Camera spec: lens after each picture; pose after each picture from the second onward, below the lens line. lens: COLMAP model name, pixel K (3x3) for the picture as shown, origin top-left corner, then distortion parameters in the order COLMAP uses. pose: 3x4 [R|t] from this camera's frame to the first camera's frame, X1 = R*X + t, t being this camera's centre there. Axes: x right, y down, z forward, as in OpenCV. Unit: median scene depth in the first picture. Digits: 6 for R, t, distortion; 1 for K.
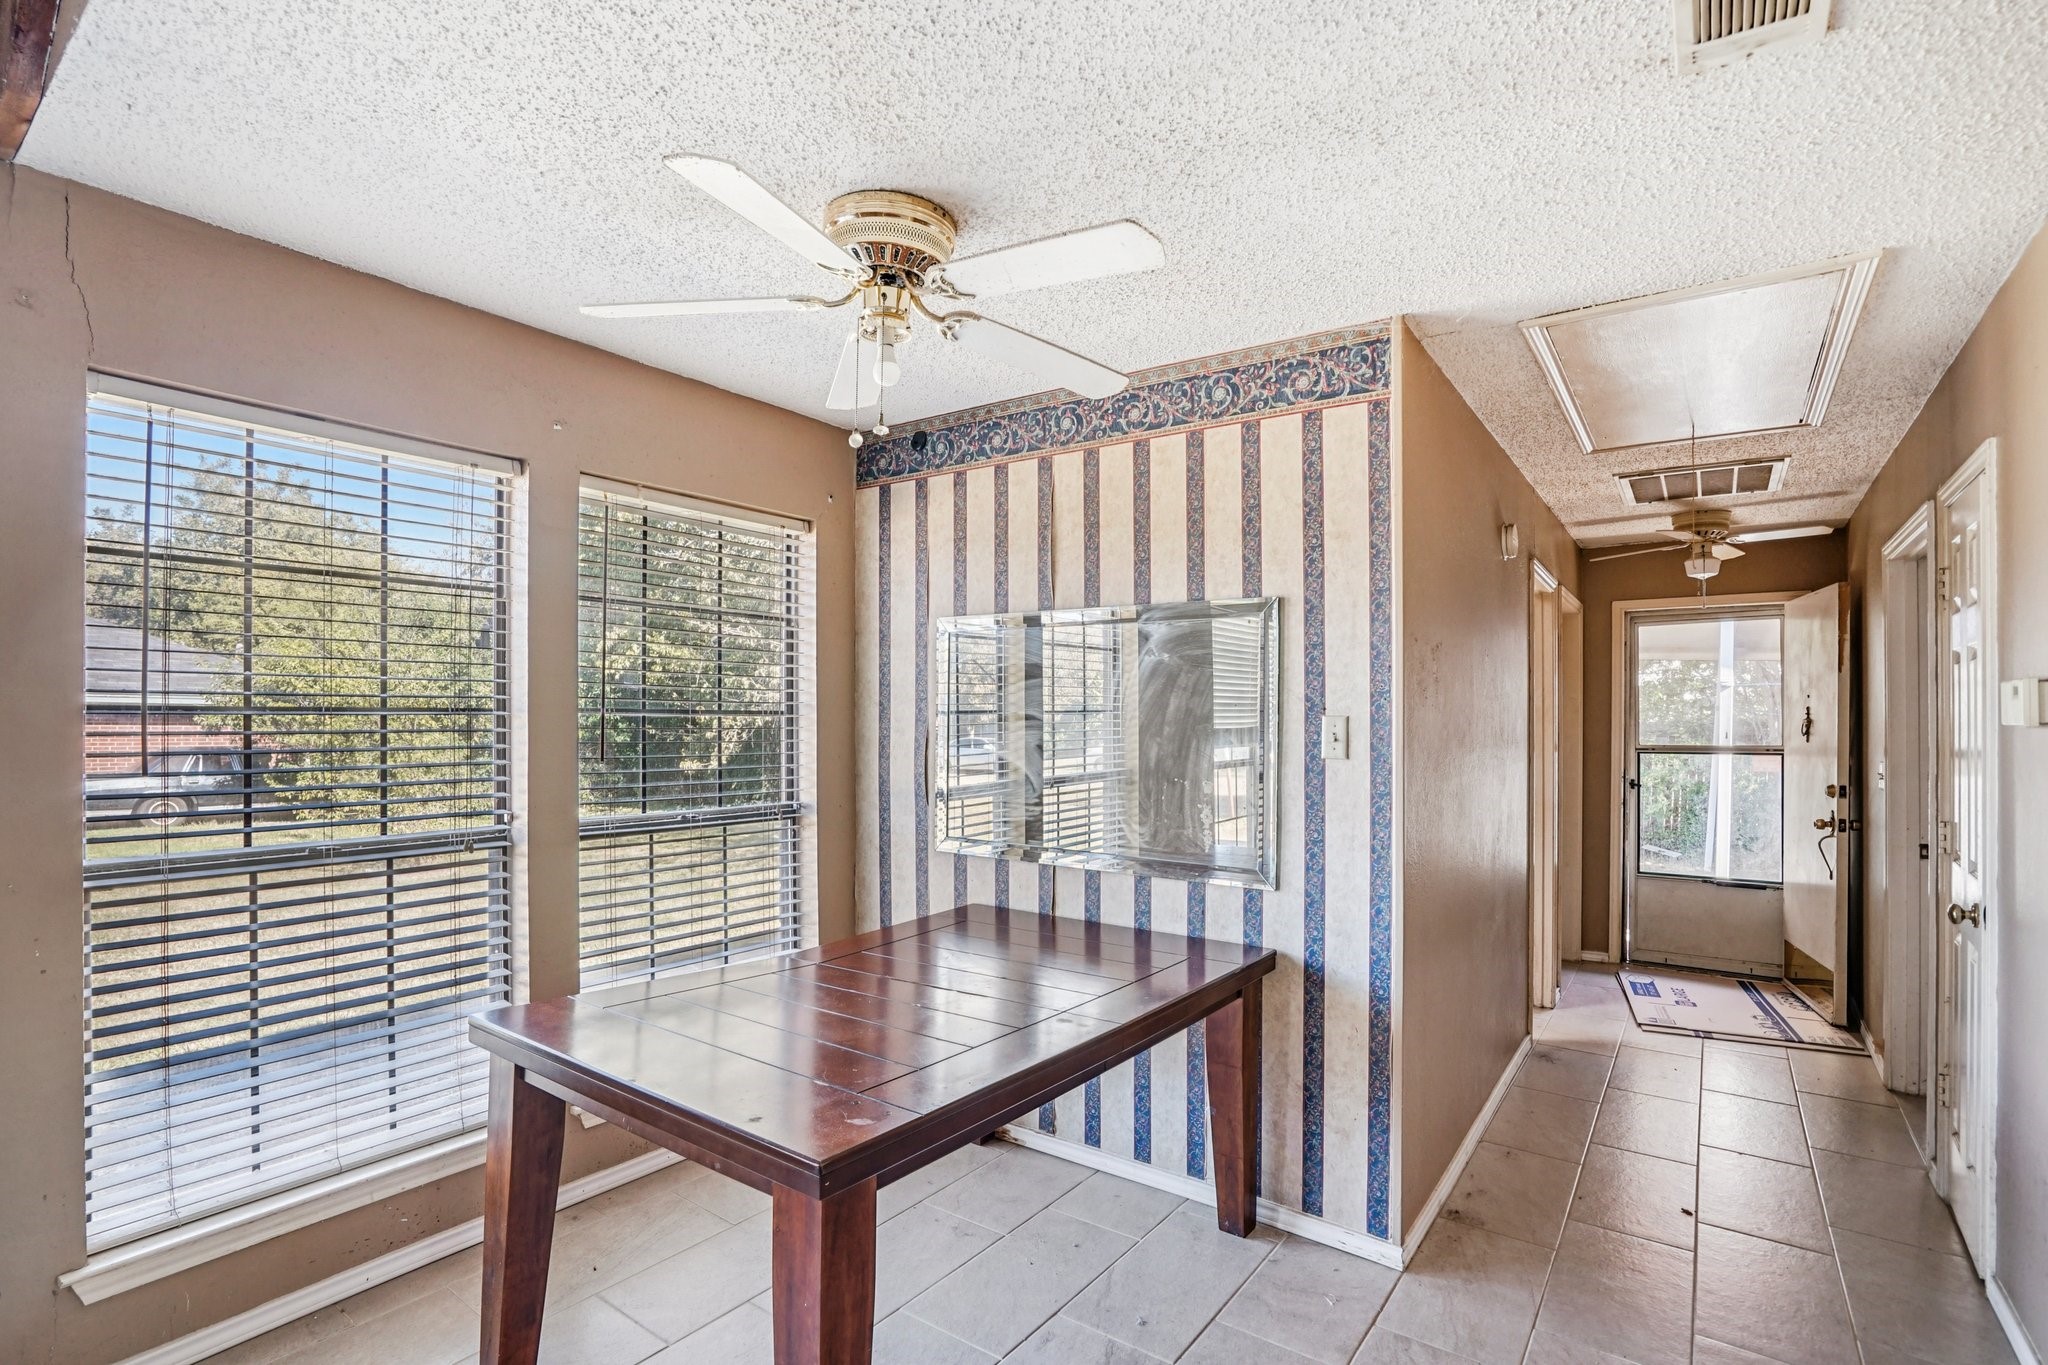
lens RADIAL K [[973.6, 0, 1017.3], [0, 973.6, 713.7], [0, 0, 1]] dist [-0.071389, 0.032810]
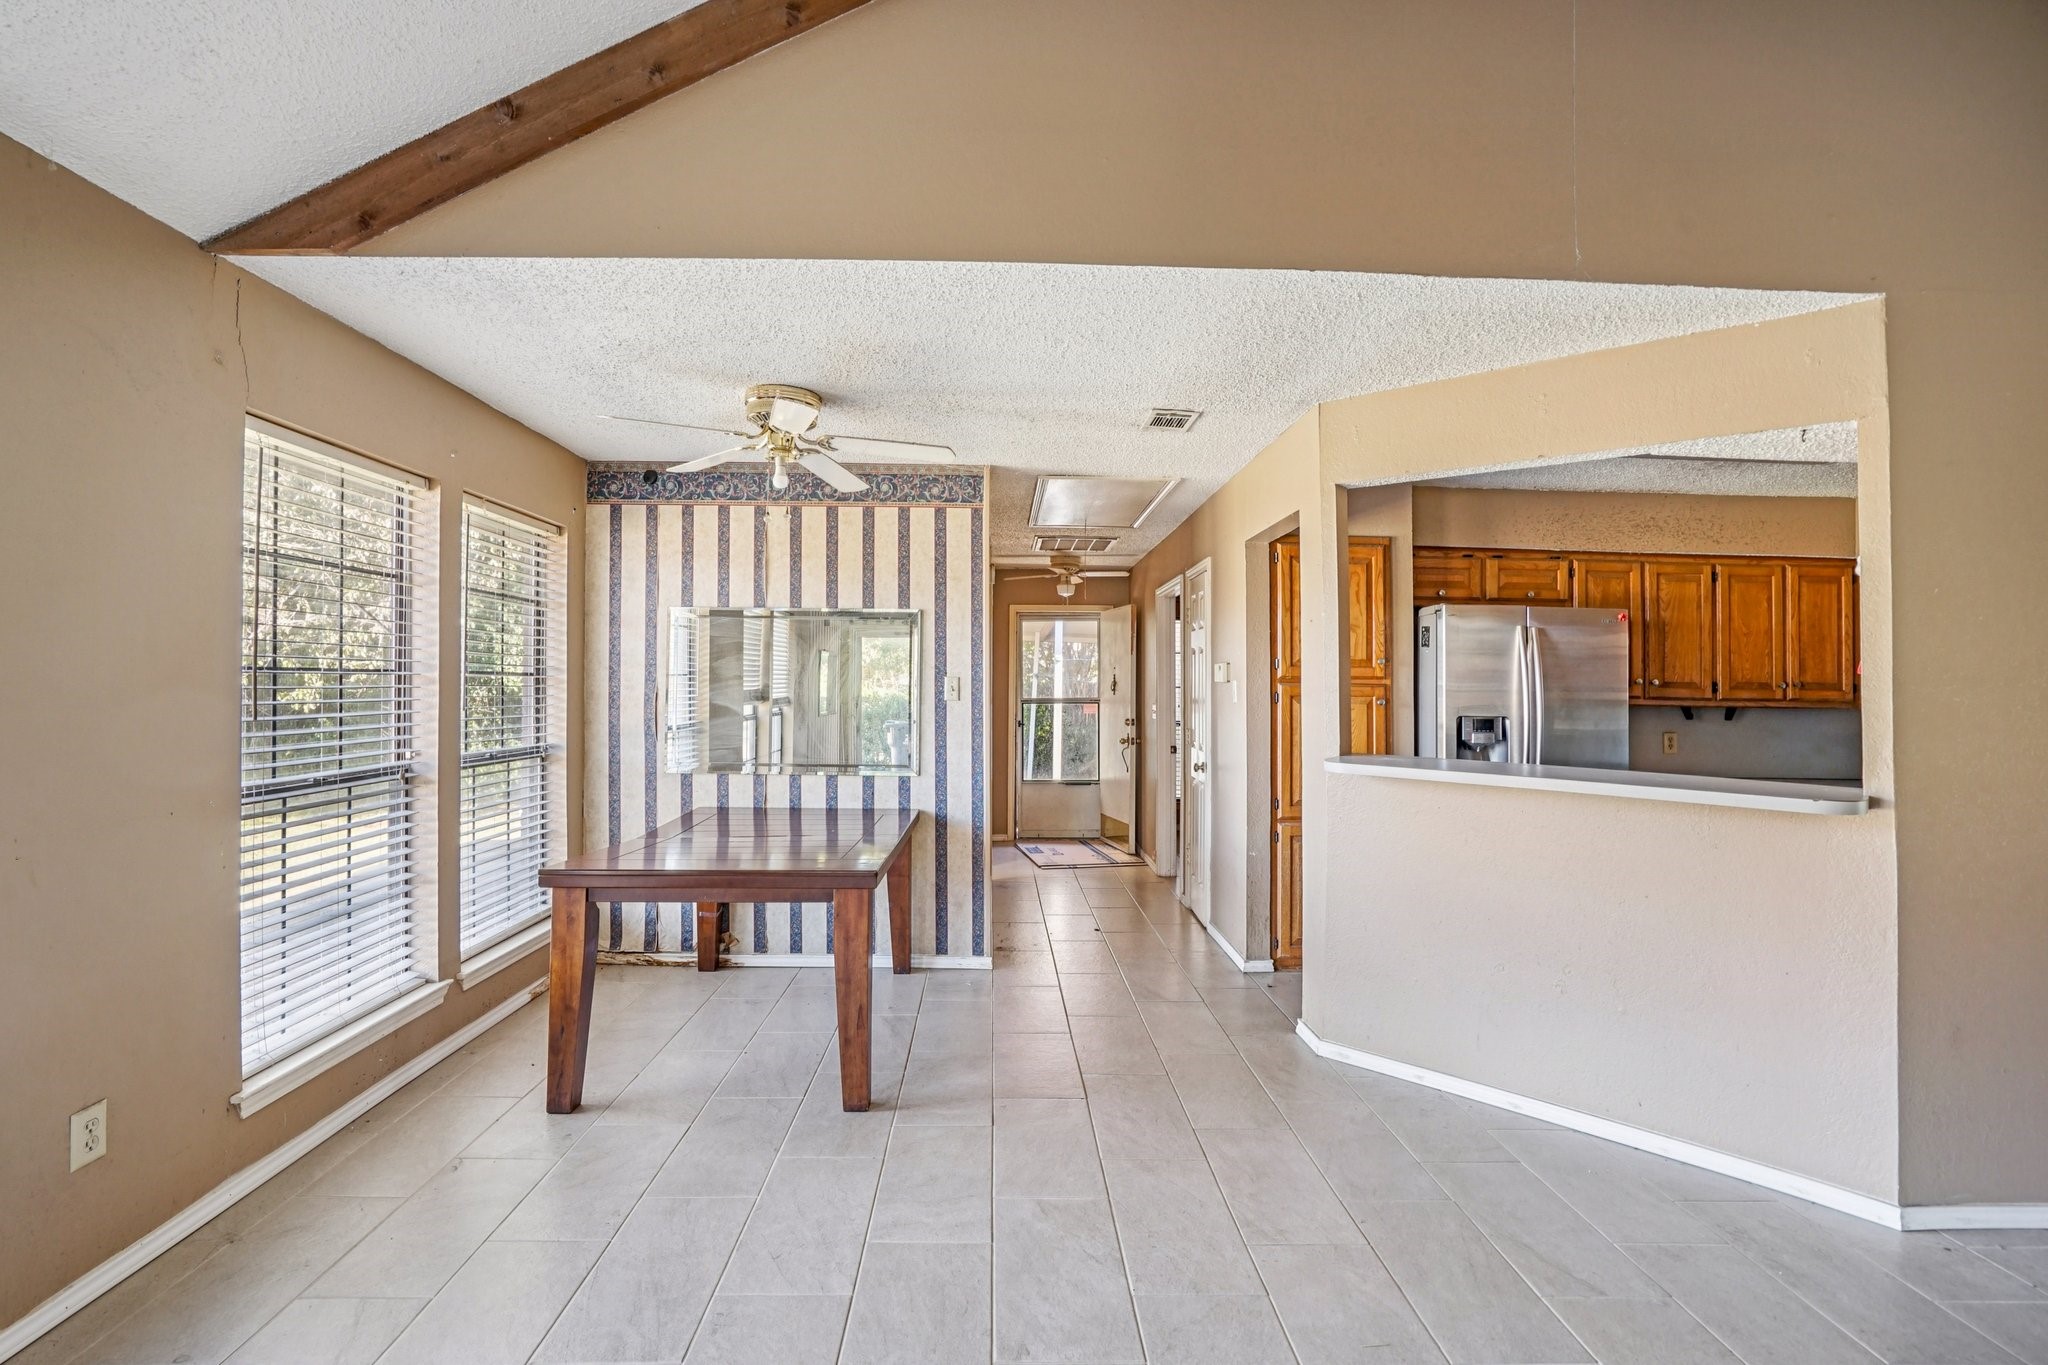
lens RADIAL K [[956.3, 0, 998.2], [0, 956.3, 683.2], [0, 0, 1]] dist [-0.050161, 0.013946]
pose [[0.804653, -0.000160, 0.593746, -0.504316], [-0.001932, 0.999994, 0.002887, 0.006464], [-0.593743, -0.003470, 0.804647, -0.380448]]
